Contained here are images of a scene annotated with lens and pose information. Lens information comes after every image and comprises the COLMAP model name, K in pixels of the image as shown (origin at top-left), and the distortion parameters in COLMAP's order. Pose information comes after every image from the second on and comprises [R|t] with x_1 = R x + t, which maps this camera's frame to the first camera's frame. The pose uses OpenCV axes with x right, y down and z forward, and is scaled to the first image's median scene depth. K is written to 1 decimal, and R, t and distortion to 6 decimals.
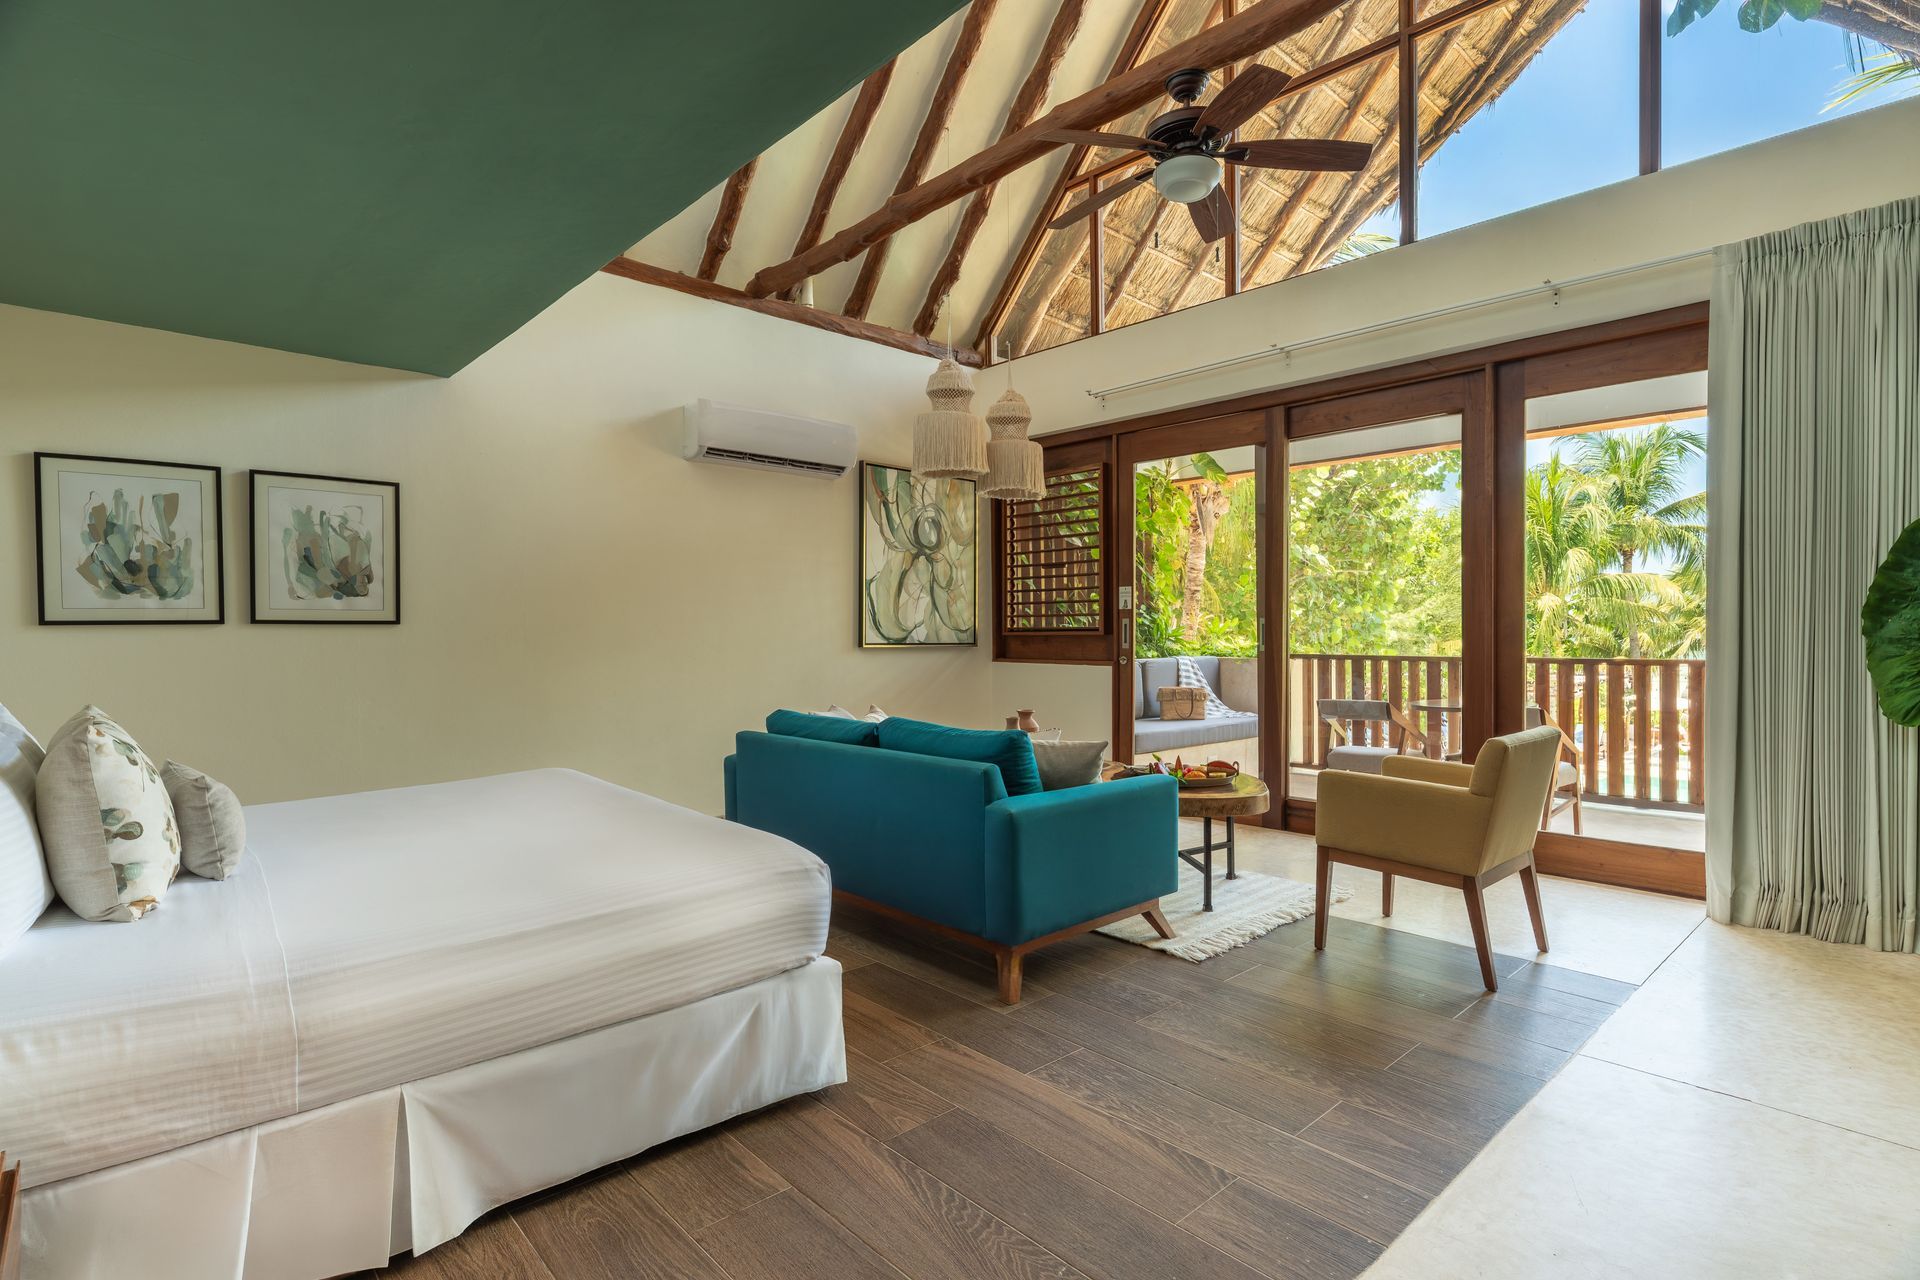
lens RADIAL K [[941.4, 0, 959.4], [0, 941.4, 631.4], [0, 0, 1]] dist [-0.001479, -0.000396]
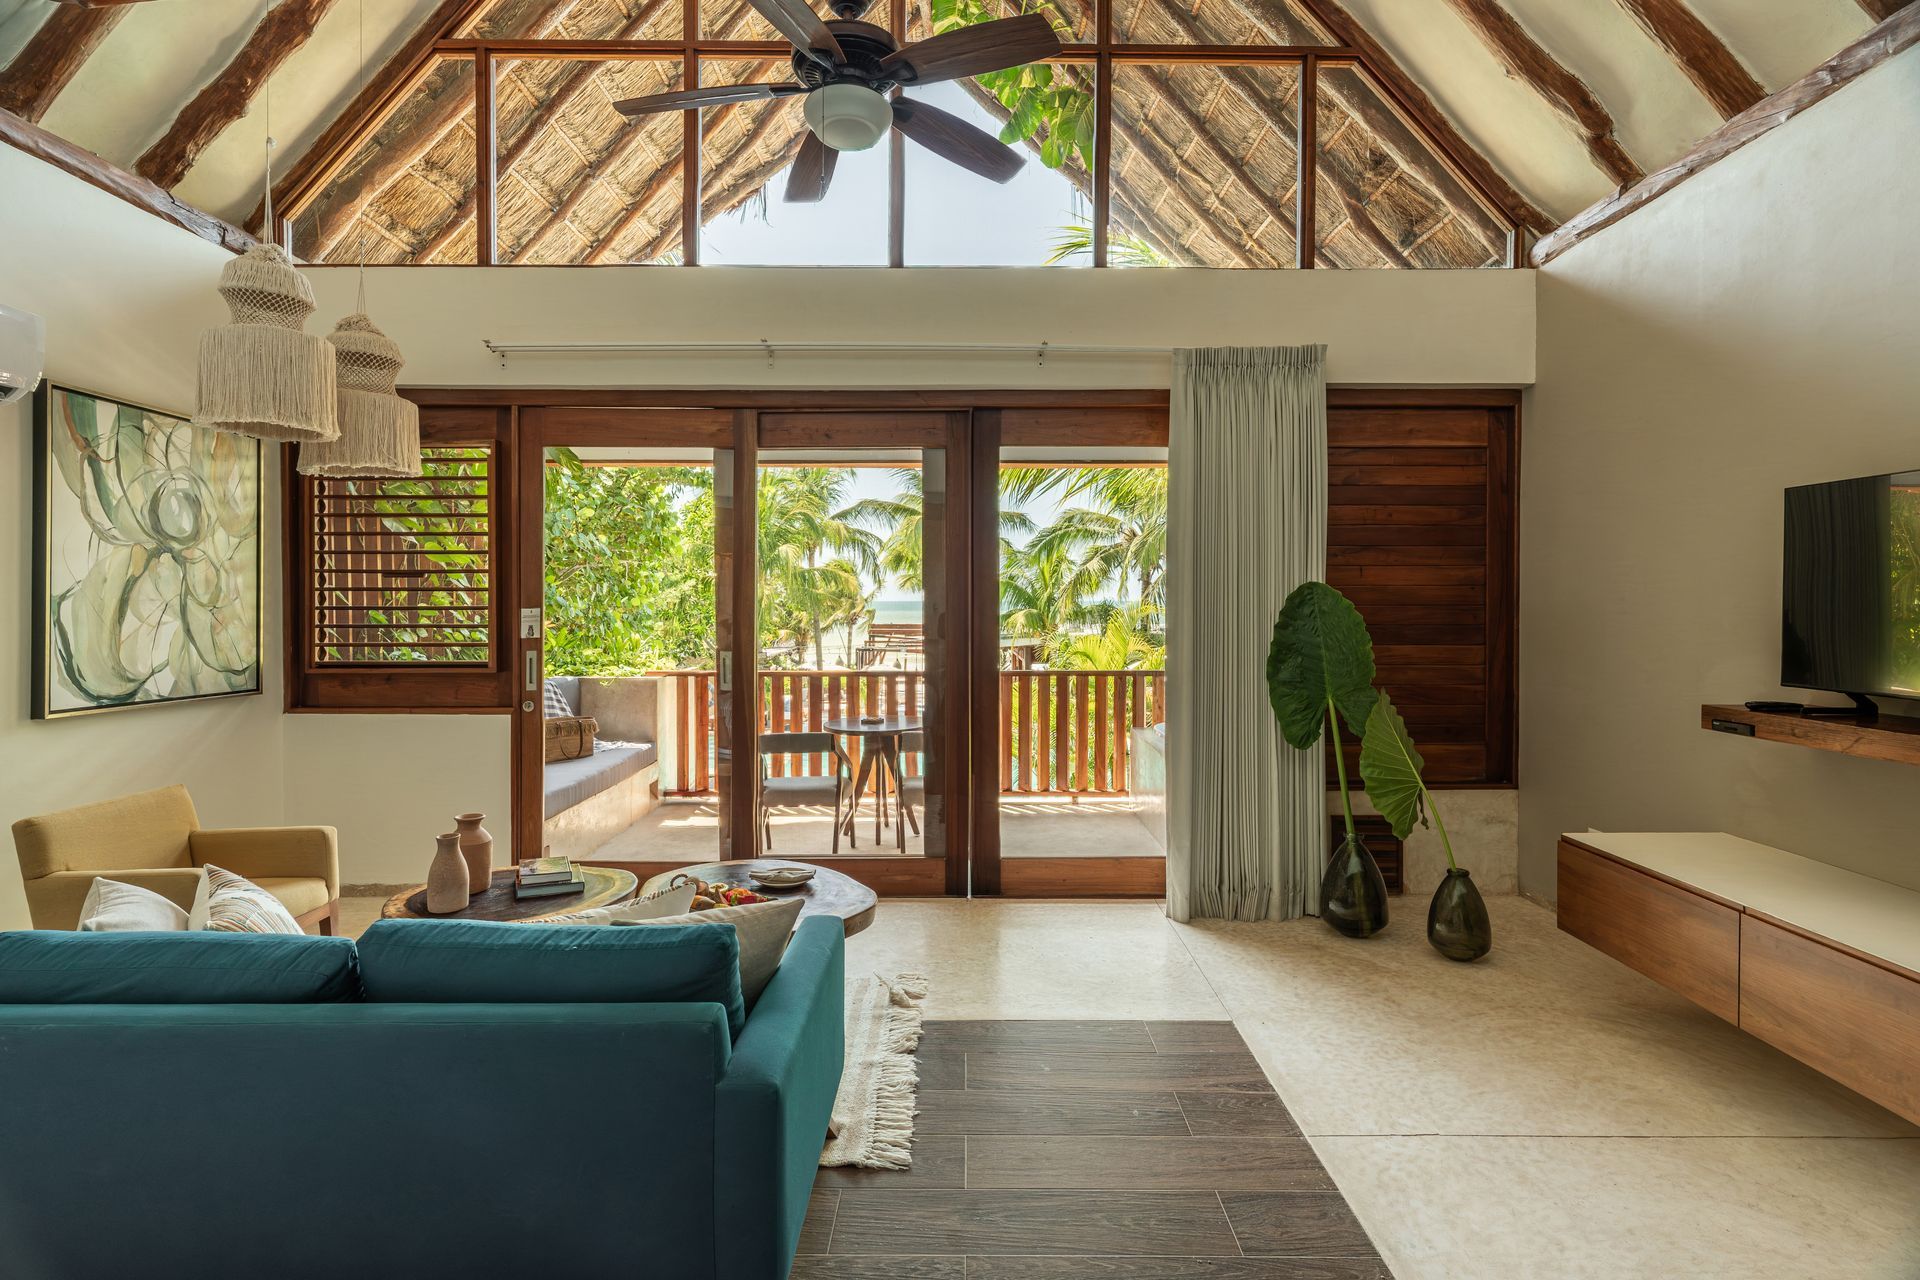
lens RADIAL K [[923.7, 0, 962.0], [0, 923.7, 606.3], [0, 0, 1]] dist [-0.004002, 0.000123]
pose [[0.678230, 0.001179, 0.734849, -0.131480], [-0.002186, 0.999998, 0.000413, -0.049514], [-0.734846, -0.001887, 0.678231, 0.236631]]
